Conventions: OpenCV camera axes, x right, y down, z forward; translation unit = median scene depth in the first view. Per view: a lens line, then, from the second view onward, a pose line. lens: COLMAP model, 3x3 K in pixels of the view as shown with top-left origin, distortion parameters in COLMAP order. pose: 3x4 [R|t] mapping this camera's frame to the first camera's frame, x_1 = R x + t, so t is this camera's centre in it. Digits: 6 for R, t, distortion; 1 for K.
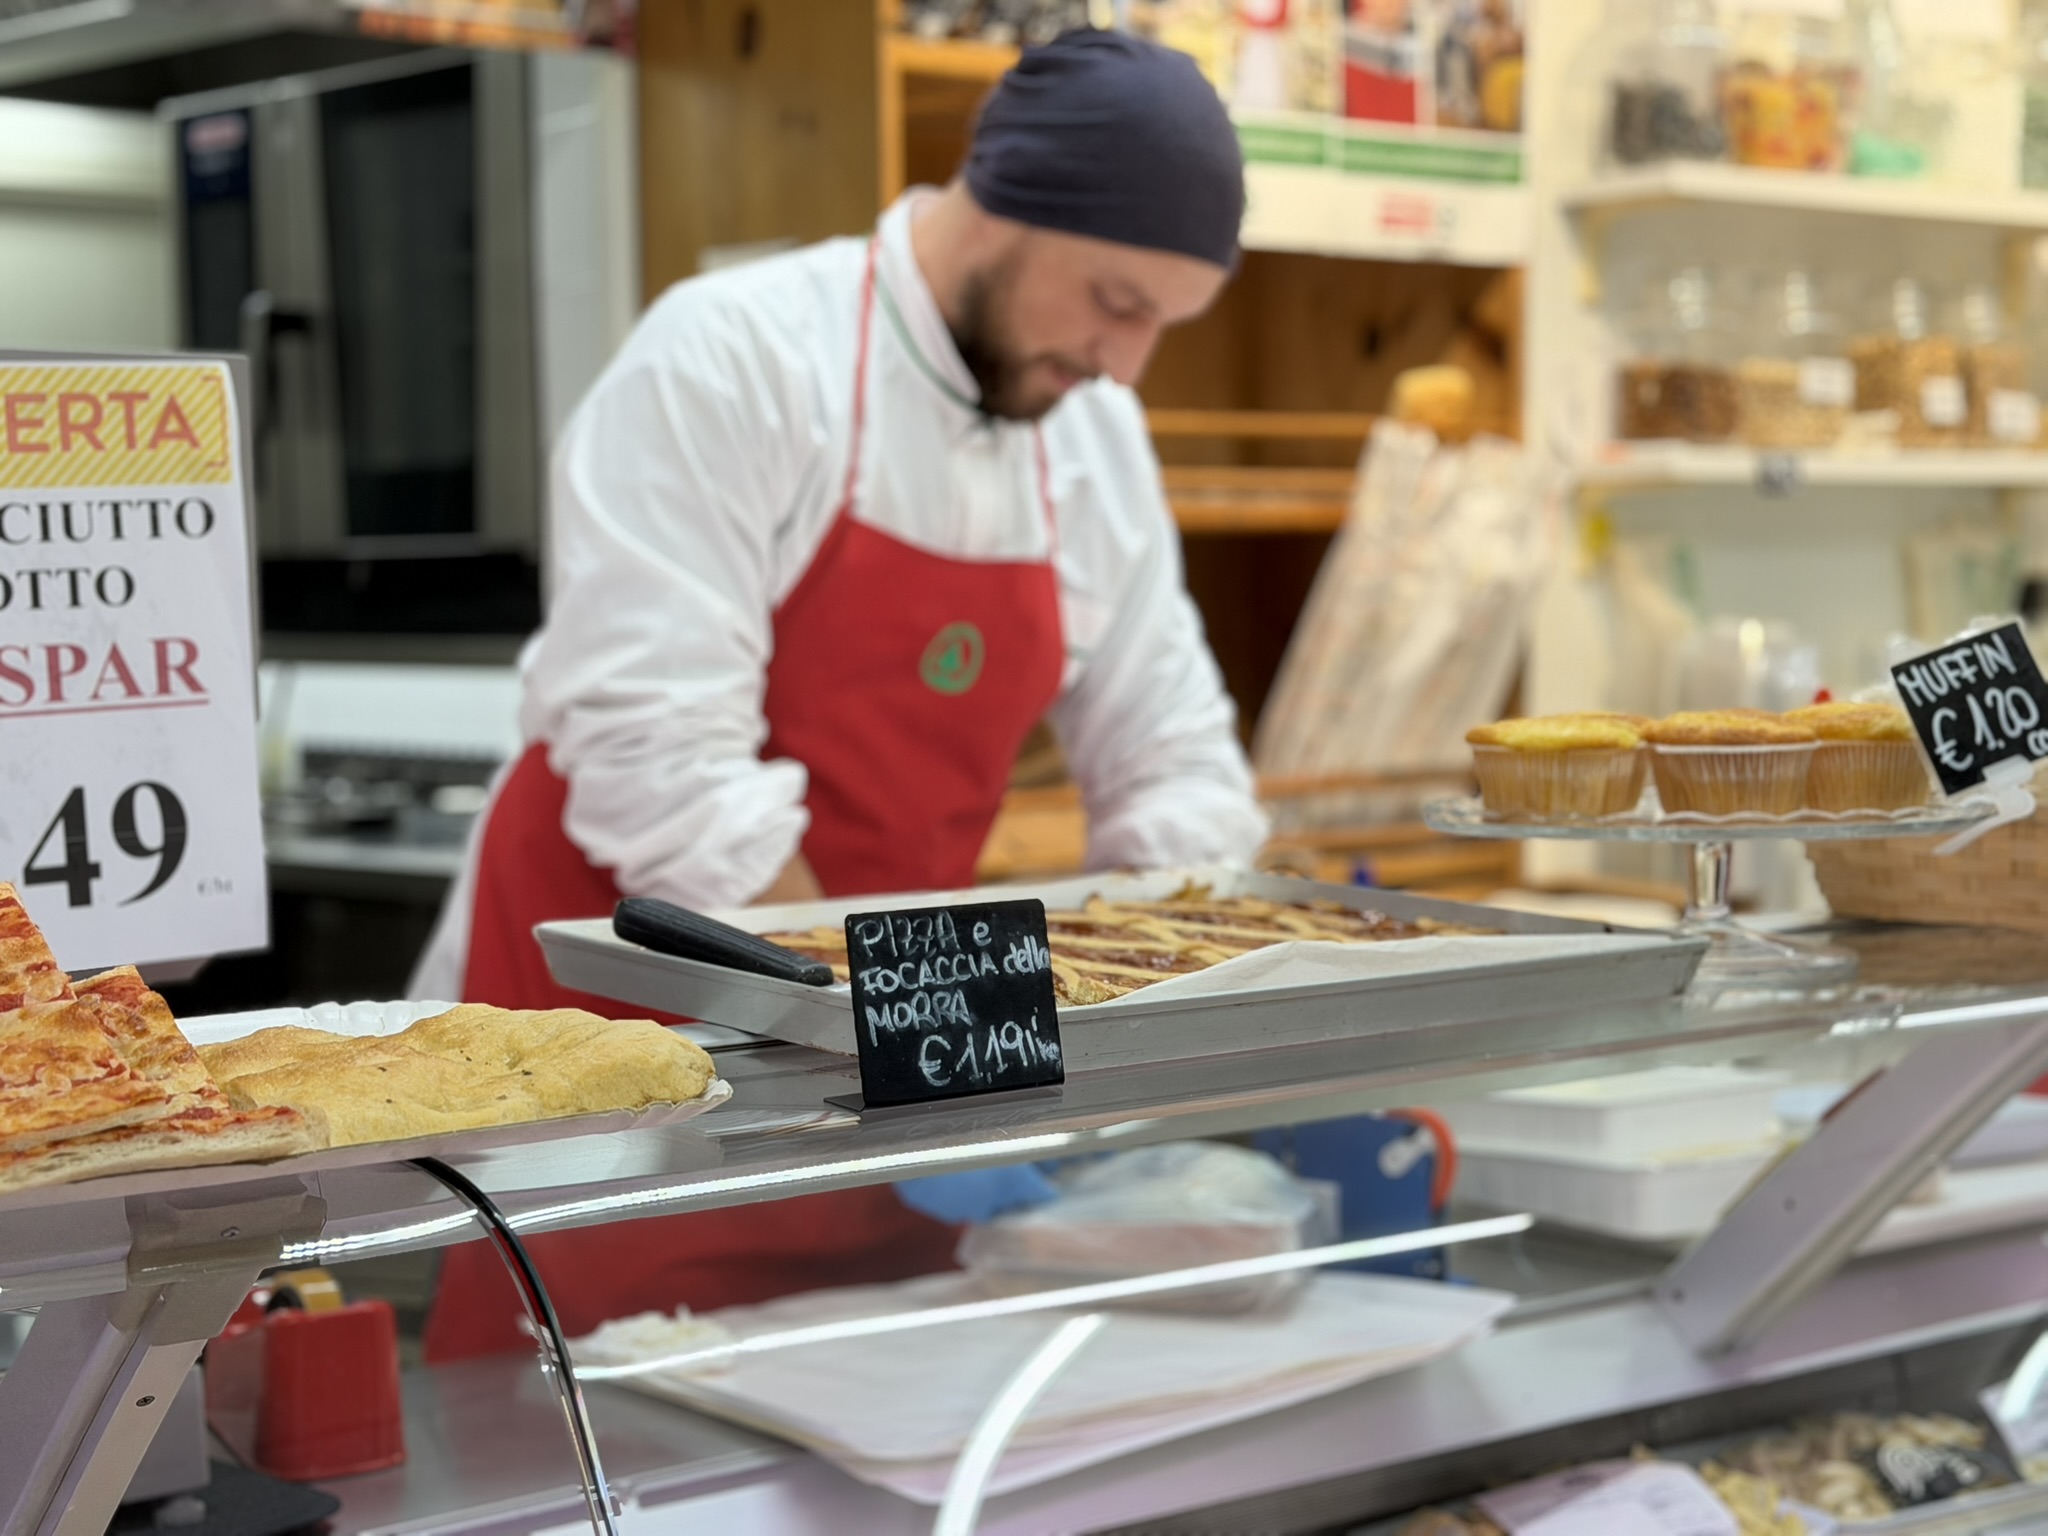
lens RADIAL K [[3333.8, 0, 1025.7], [0, 3333.8, 756.5], [0, 0, 1]] dist [0.125488, 0.010809]
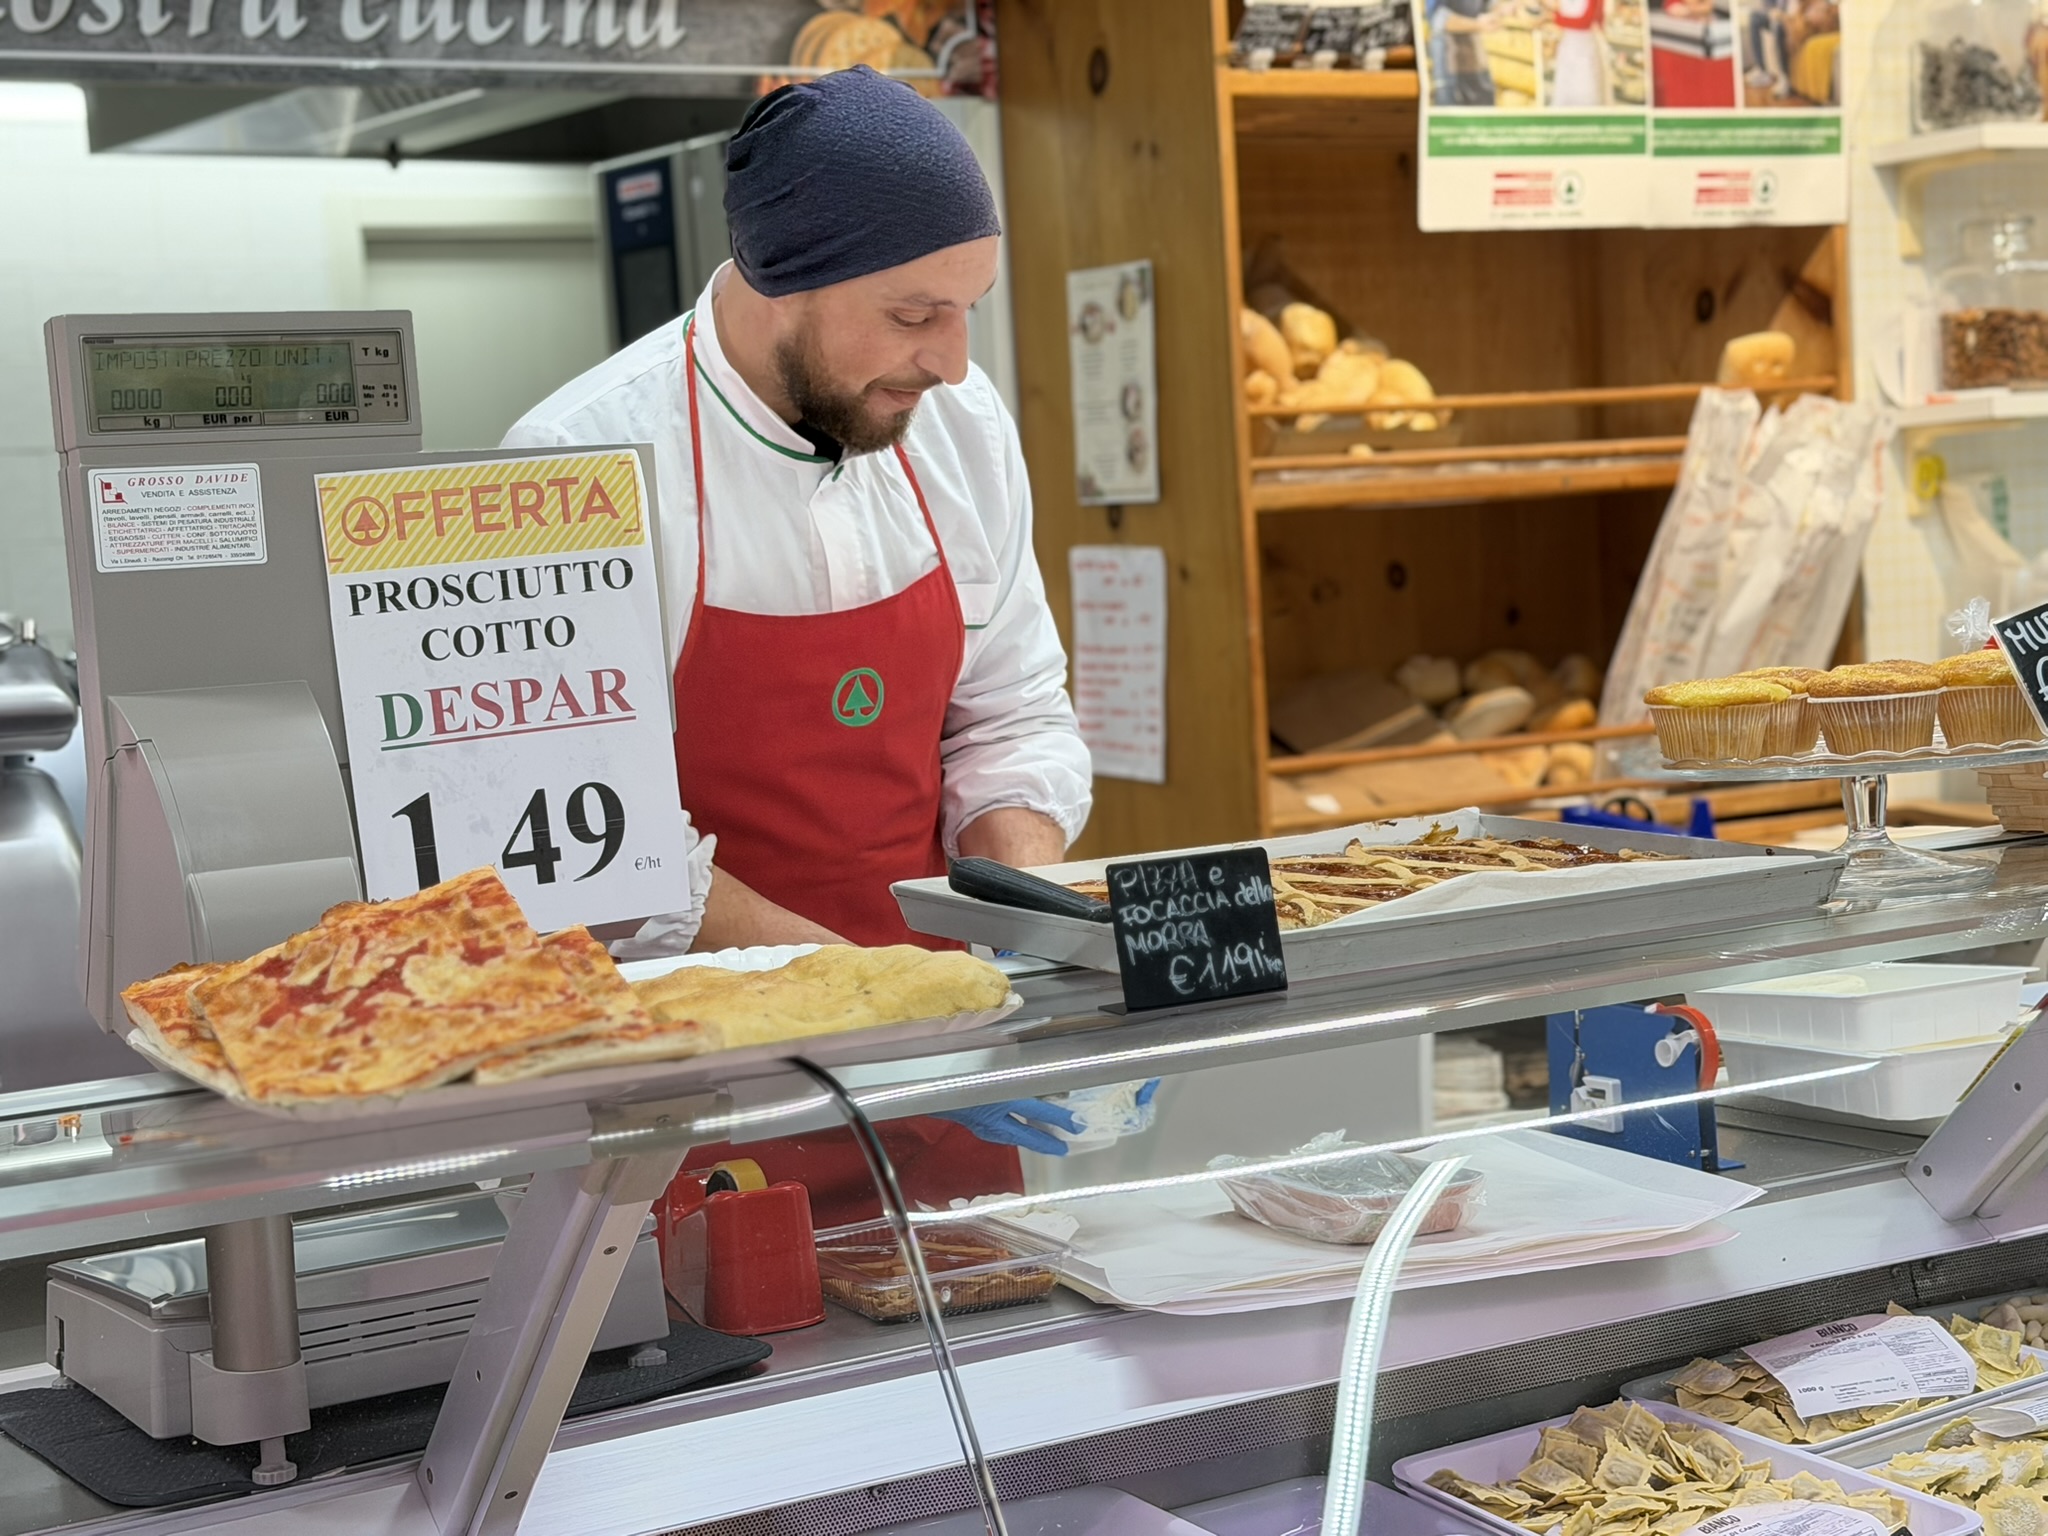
lens RADIAL K [[3333.8, 0, 1025.7], [0, 3333.8, 756.5], [0, 0, 1]] dist [0.125488, 0.010809]
pose [[0.990069, -0.045457, -0.133032, 0.071742], [0.047258, 0.998828, 0.010412, -0.008148], [0.132403, -0.016595, 0.991057, -0.236469]]
